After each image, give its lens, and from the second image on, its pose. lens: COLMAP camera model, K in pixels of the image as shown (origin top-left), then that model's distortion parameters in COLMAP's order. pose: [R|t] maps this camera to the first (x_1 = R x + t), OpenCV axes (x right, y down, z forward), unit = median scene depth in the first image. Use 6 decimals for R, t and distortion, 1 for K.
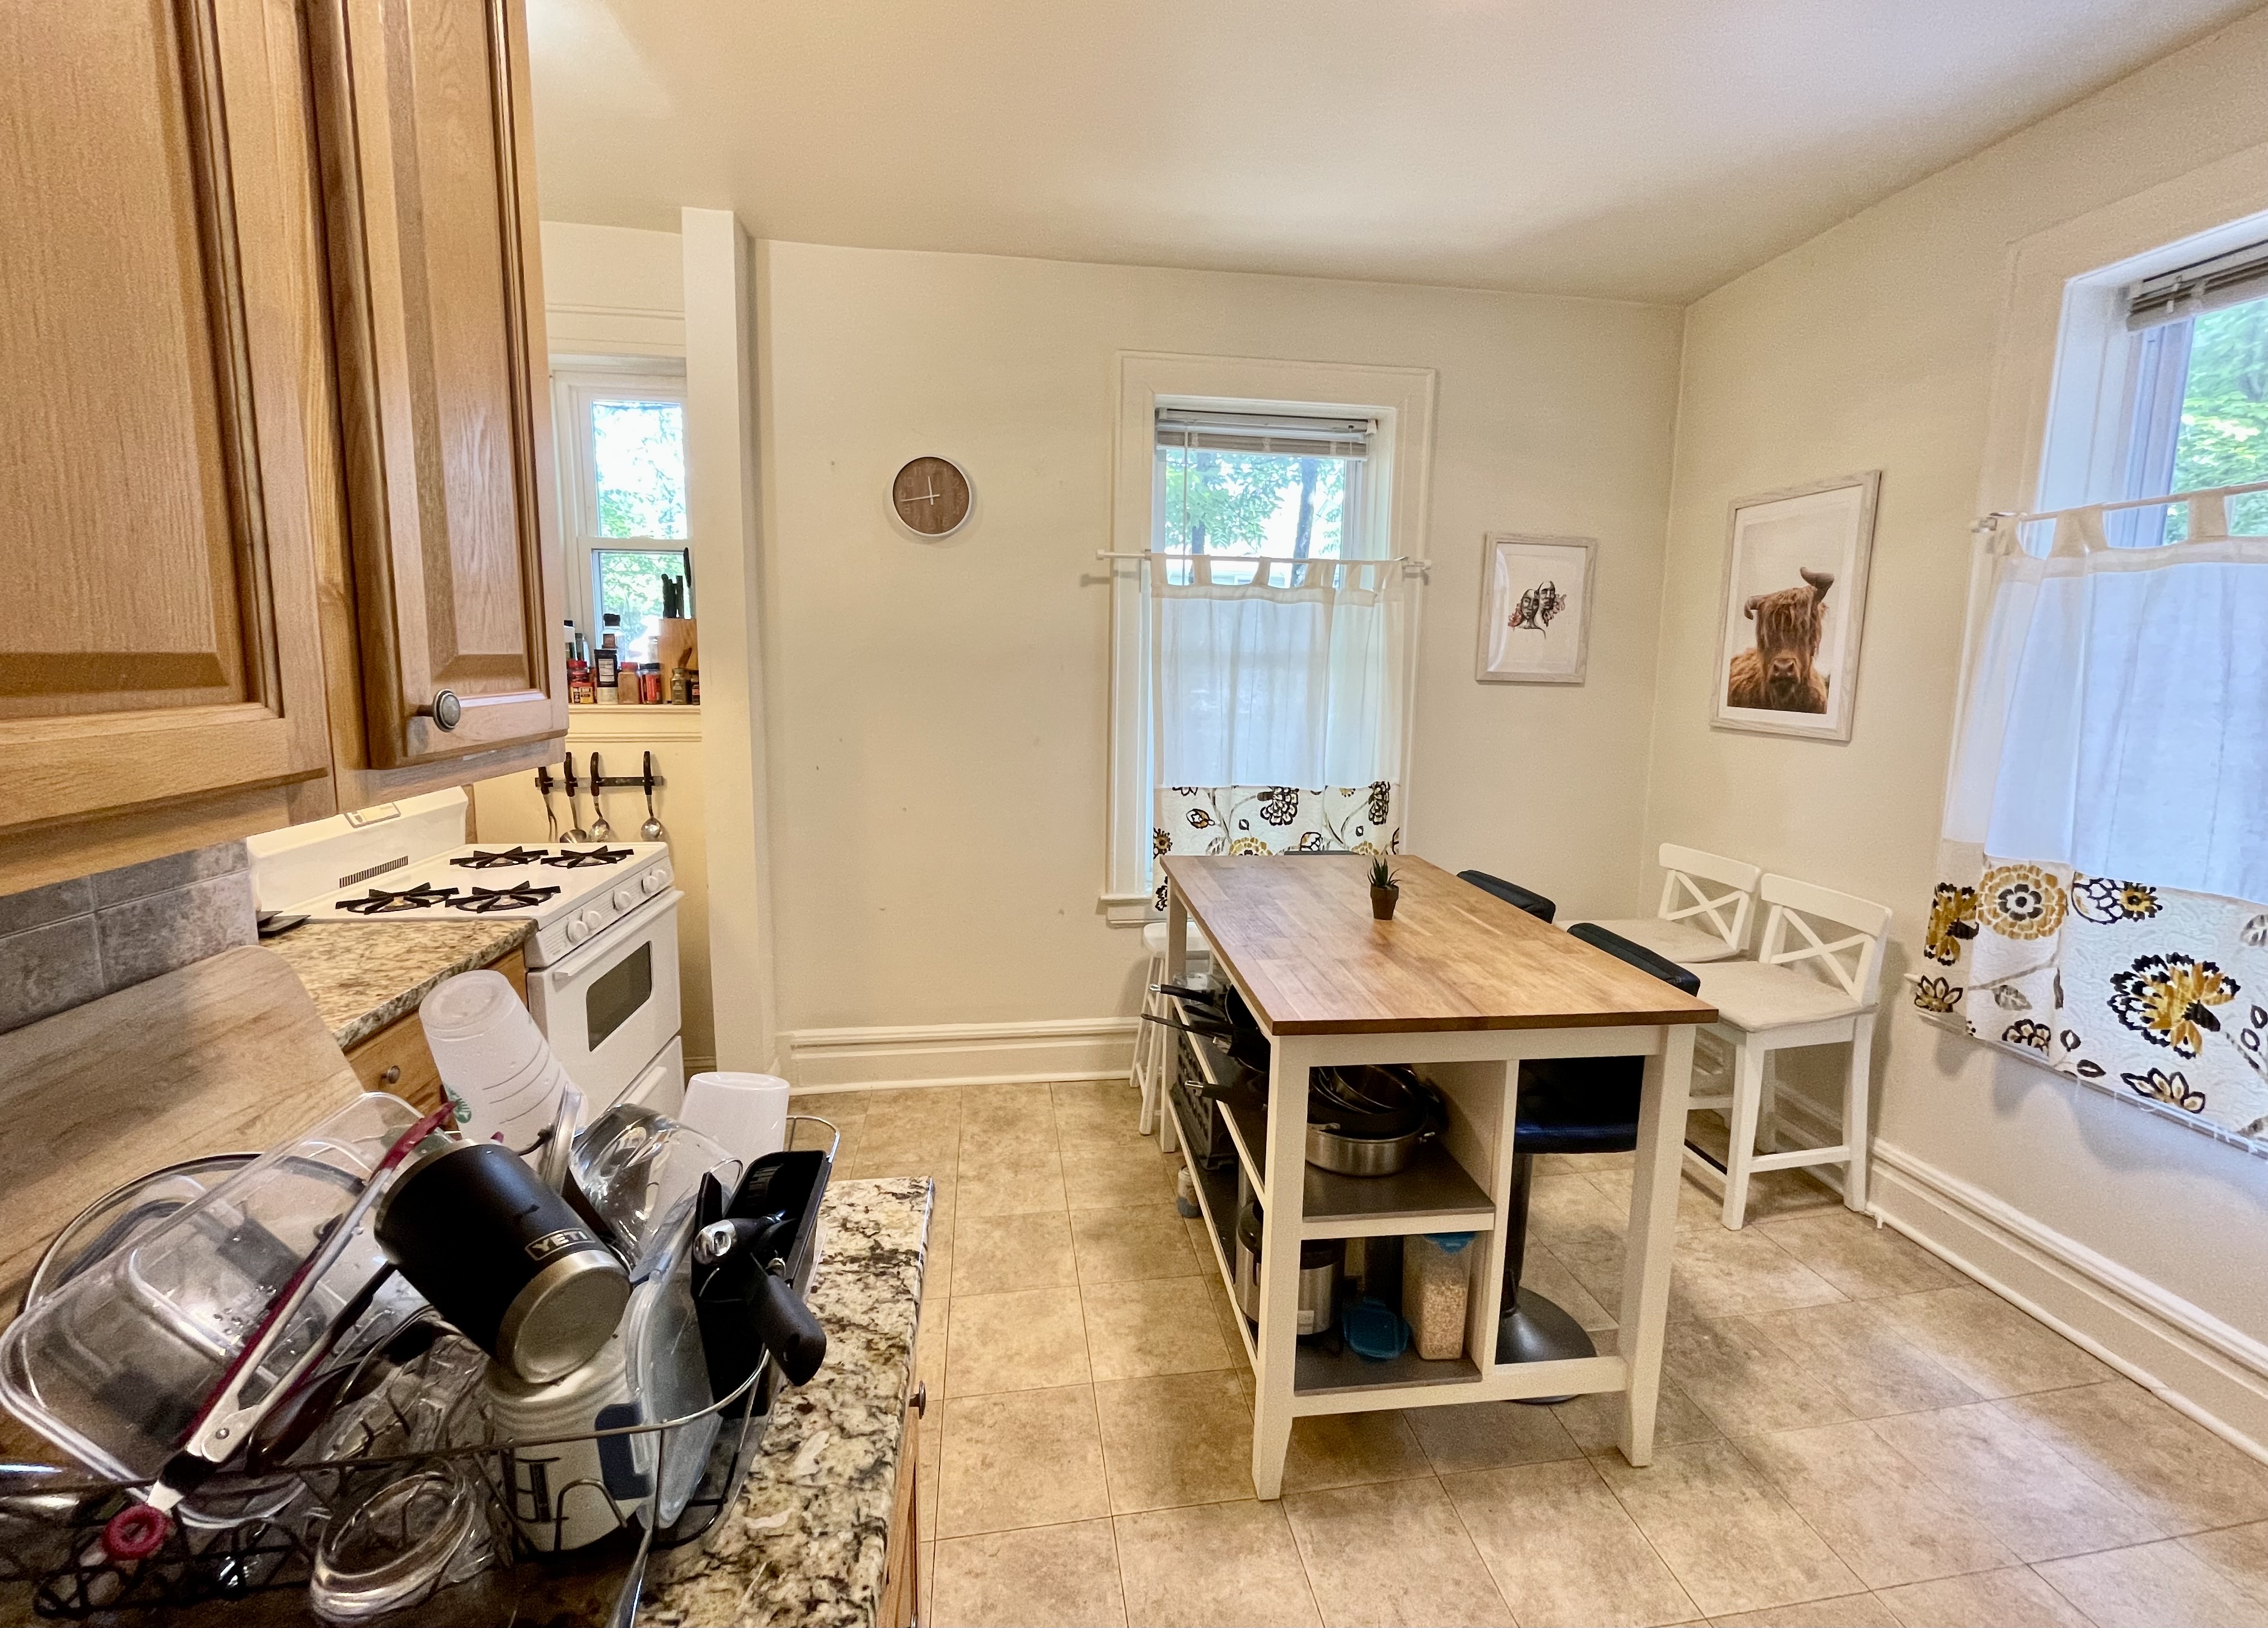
lens RADIAL K [[910.8, 0, 1133.7], [0, 910.8, 776.9], [0, 0, 1]] dist [0.001302, 0.000002]
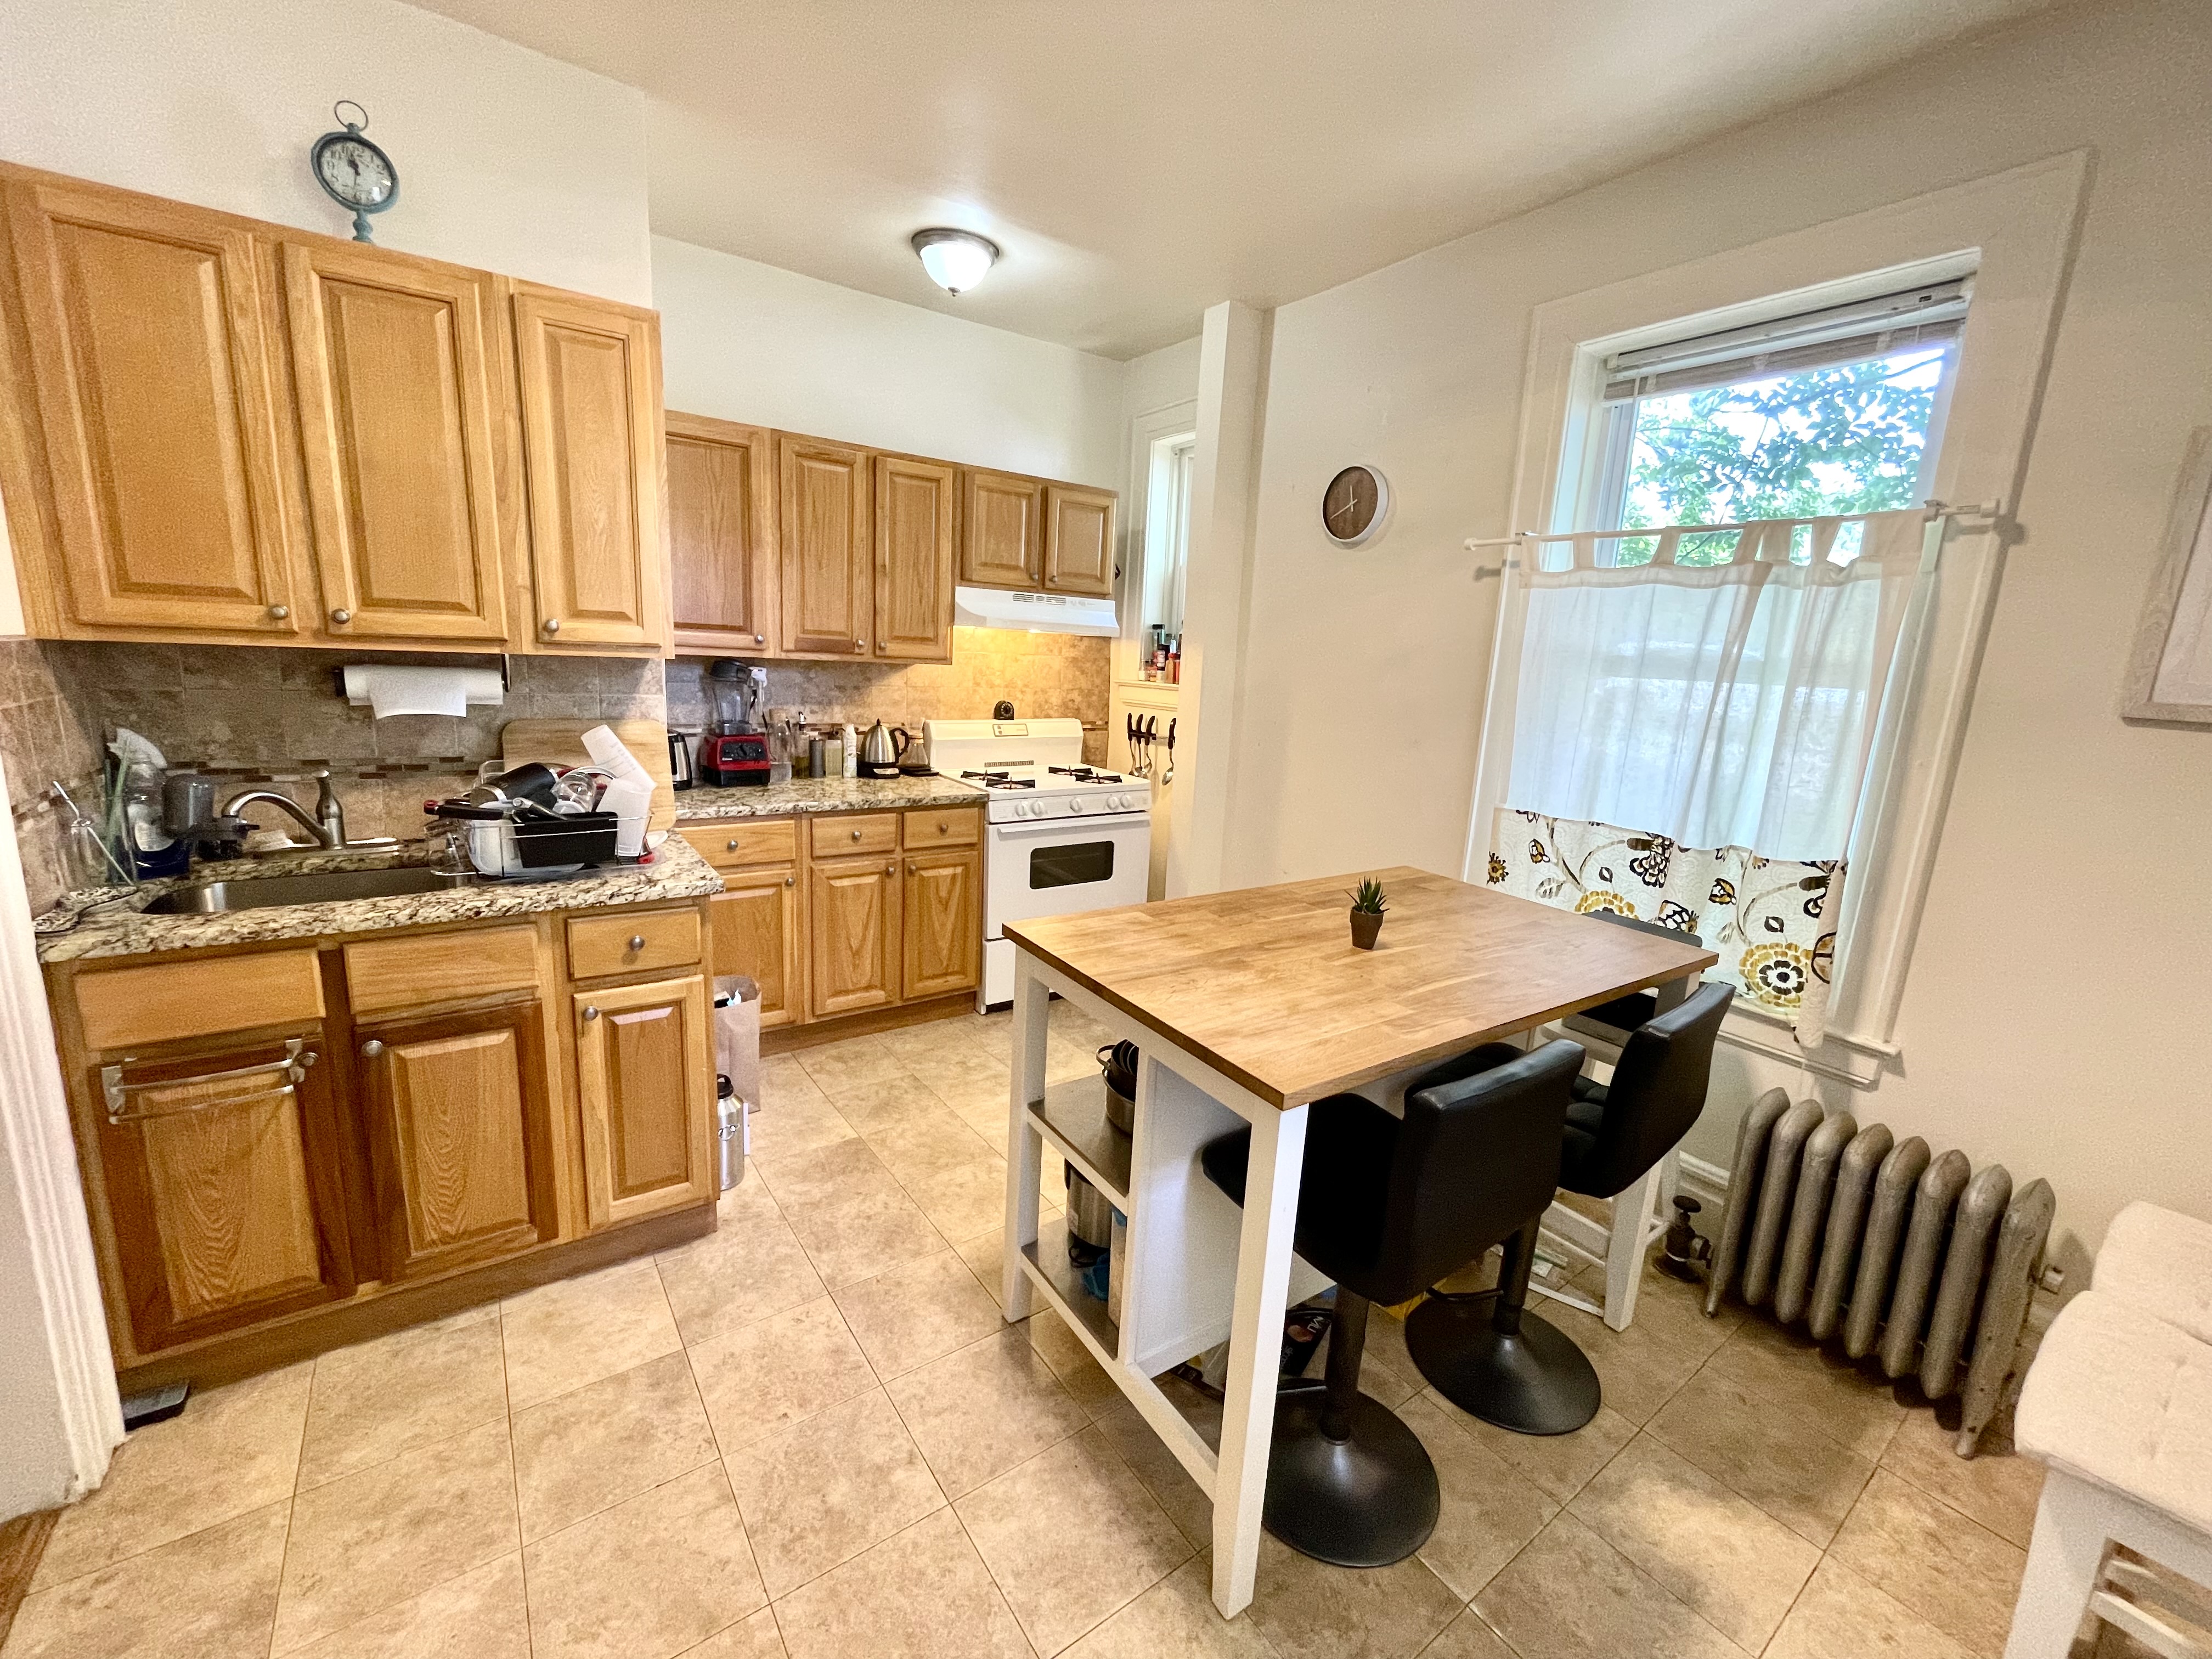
lens RADIAL K [[885.9, 0, 1102.5], [0, 885.9, 820.6], [0, 0, 1]] dist [0.001545, 0.000222]
pose [[0.466787, 0.177424, -0.866389, 0.616601], [-0.157594, 0.980677, 0.115920, -0.014531], [0.870215, 0.082428, 0.485728, 0.261266]]
